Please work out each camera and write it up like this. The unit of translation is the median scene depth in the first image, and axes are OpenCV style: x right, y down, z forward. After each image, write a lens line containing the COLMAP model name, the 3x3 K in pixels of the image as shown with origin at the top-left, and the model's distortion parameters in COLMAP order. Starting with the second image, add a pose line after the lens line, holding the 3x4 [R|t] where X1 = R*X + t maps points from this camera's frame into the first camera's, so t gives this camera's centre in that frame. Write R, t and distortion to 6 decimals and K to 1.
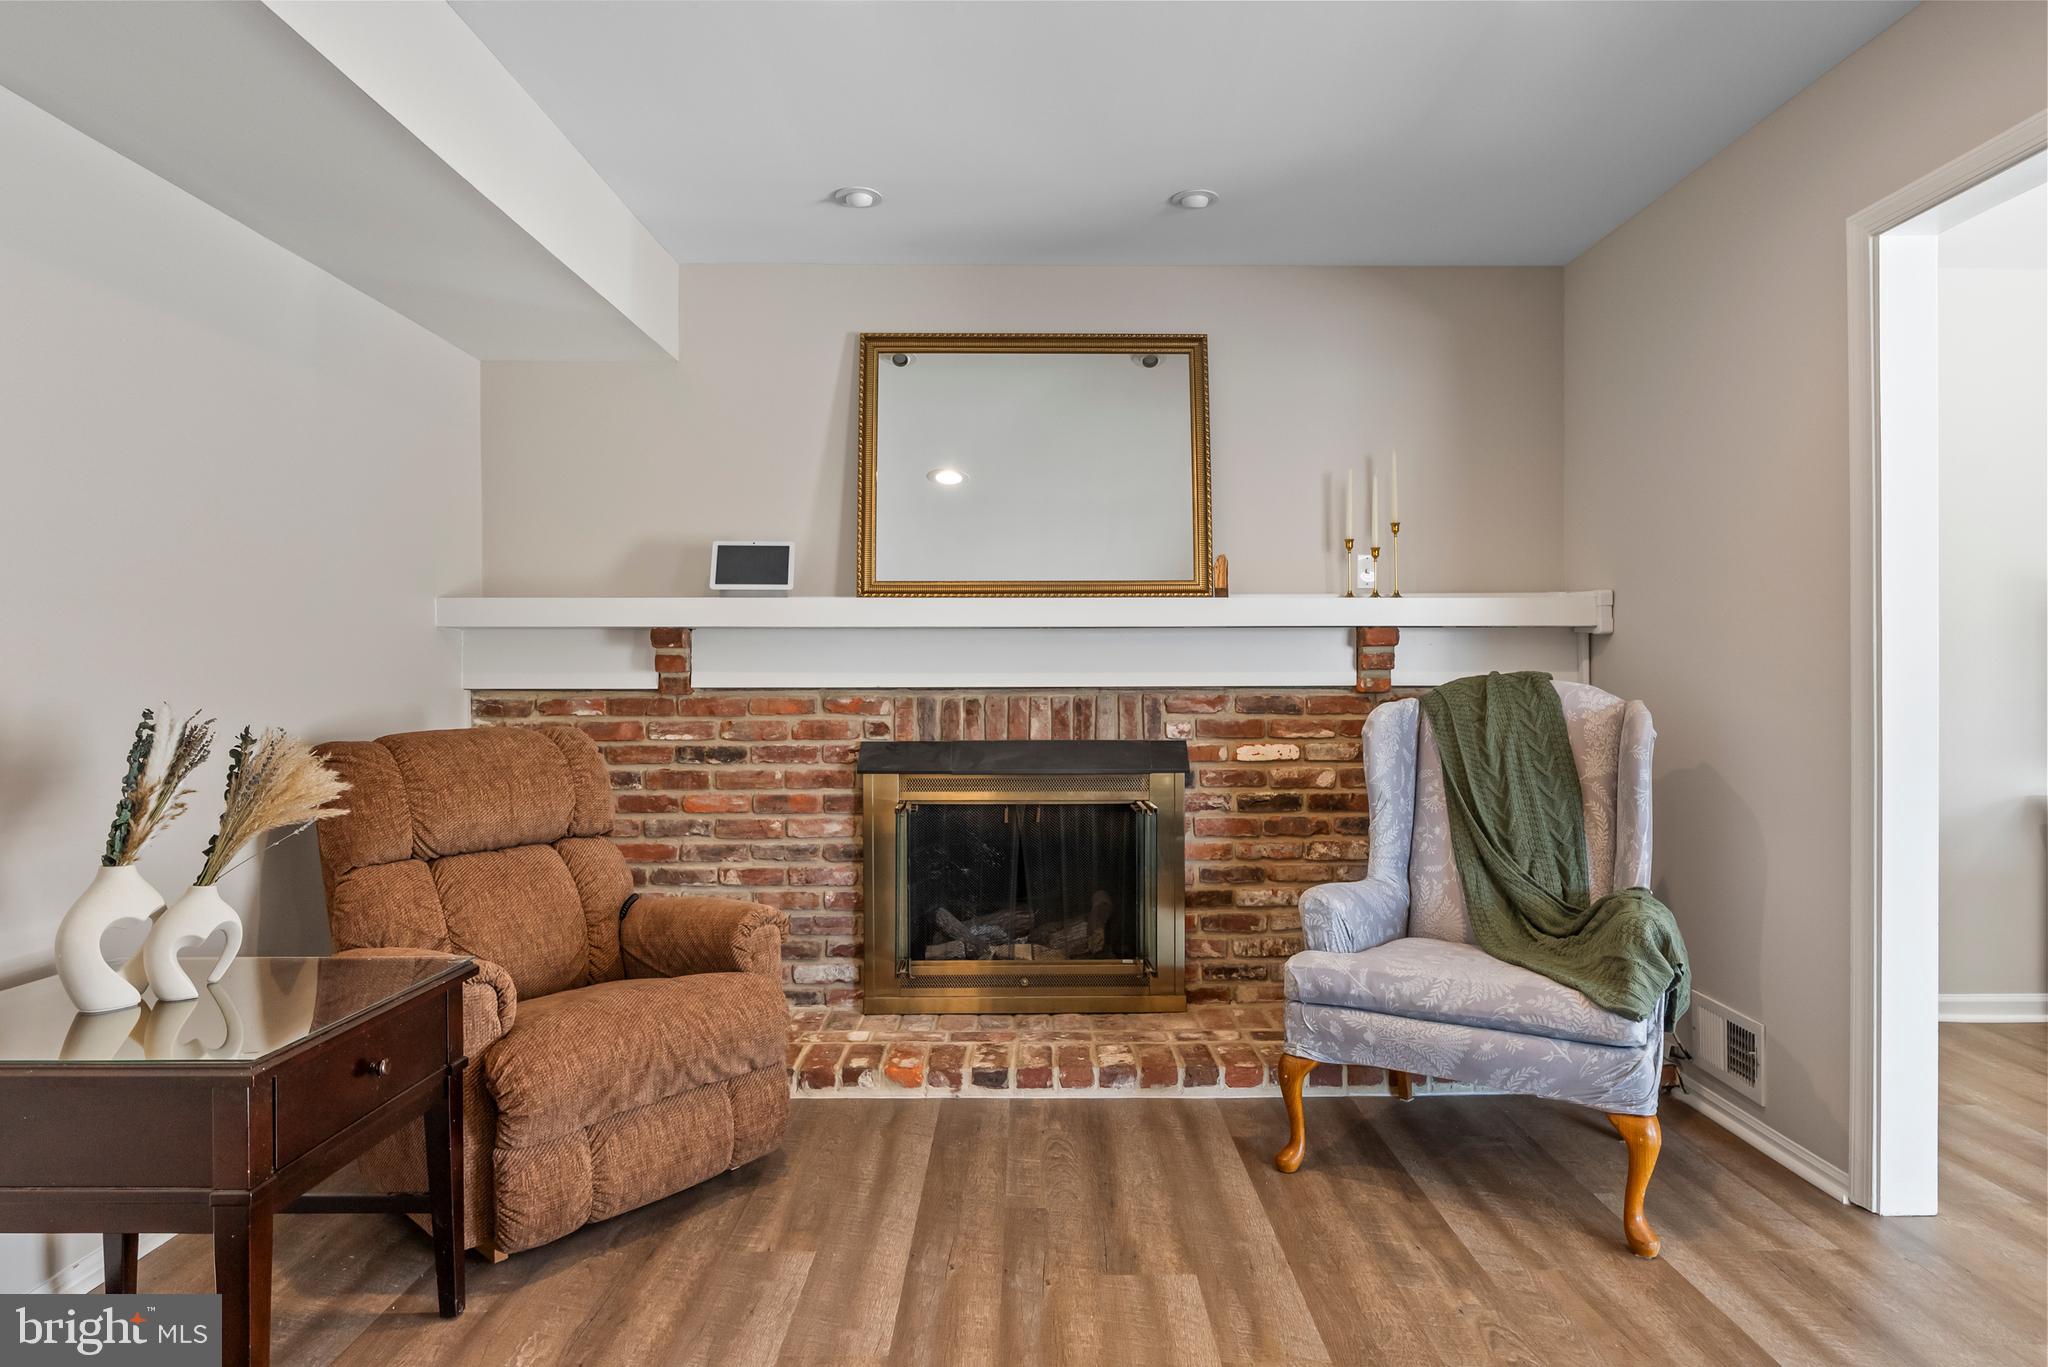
lens RADIAL K [[1178.3, 0, 1025.8], [0, 1178.3, 688.8], [0, 0, 1]] dist [-0.006046, 0.000200]
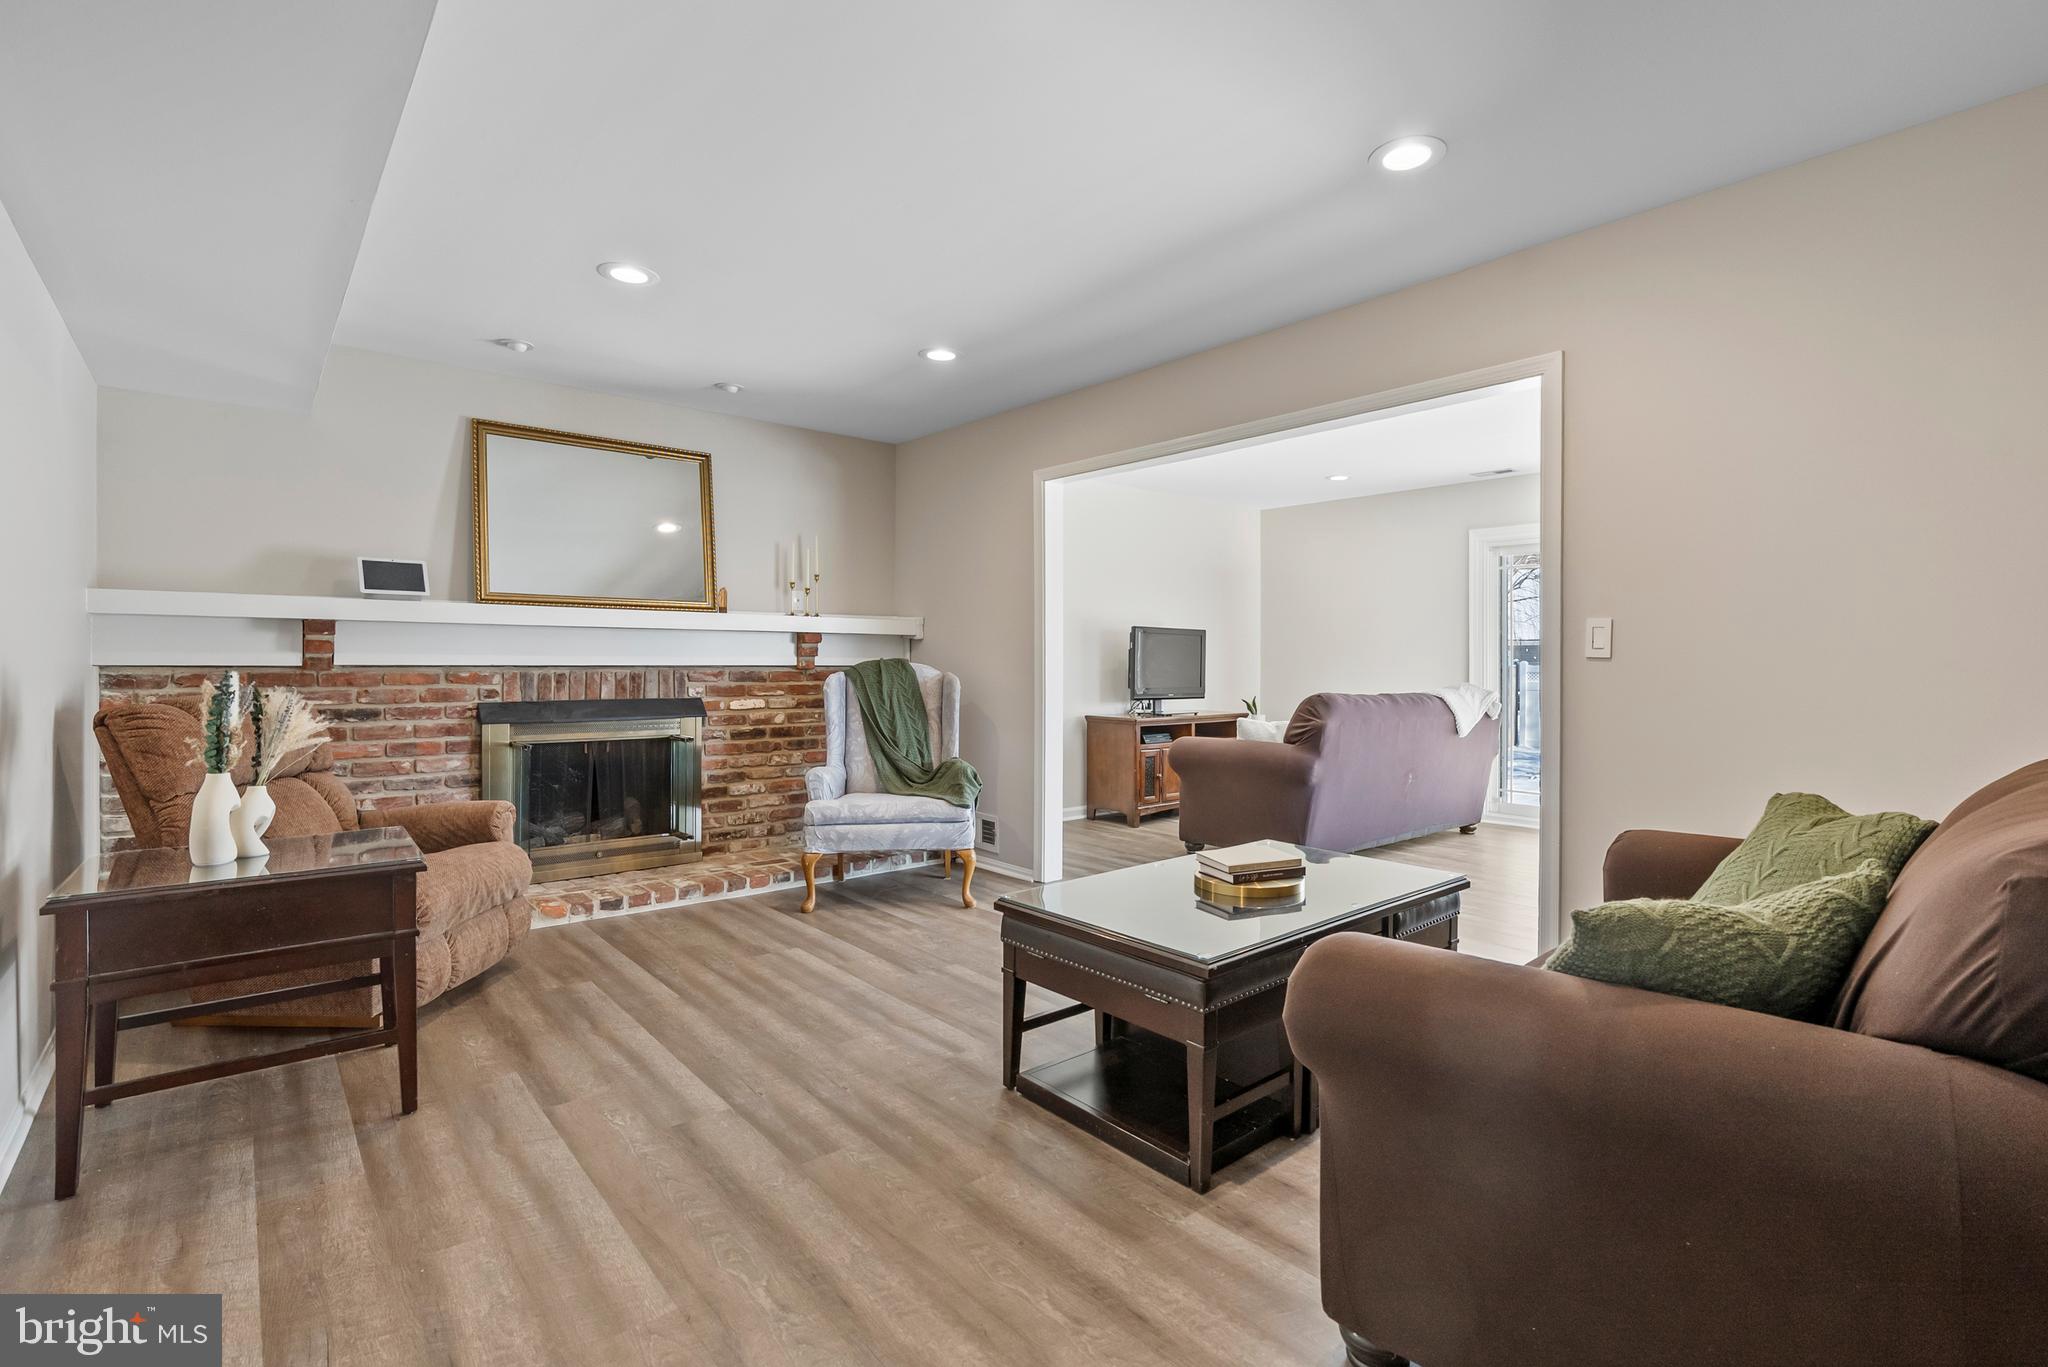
lens RADIAL K [[950.1, 0, 1022.3], [0, 950.1, 675.5], [0, 0, 1]] dist [-0.001797, 0.001310]
pose [[0.777425, -0.003166, 0.628968, -0.356223], [0.000261, 0.999989, 0.004710, 0.006187], [-0.628976, -0.003498, 0.777417, -0.326481]]
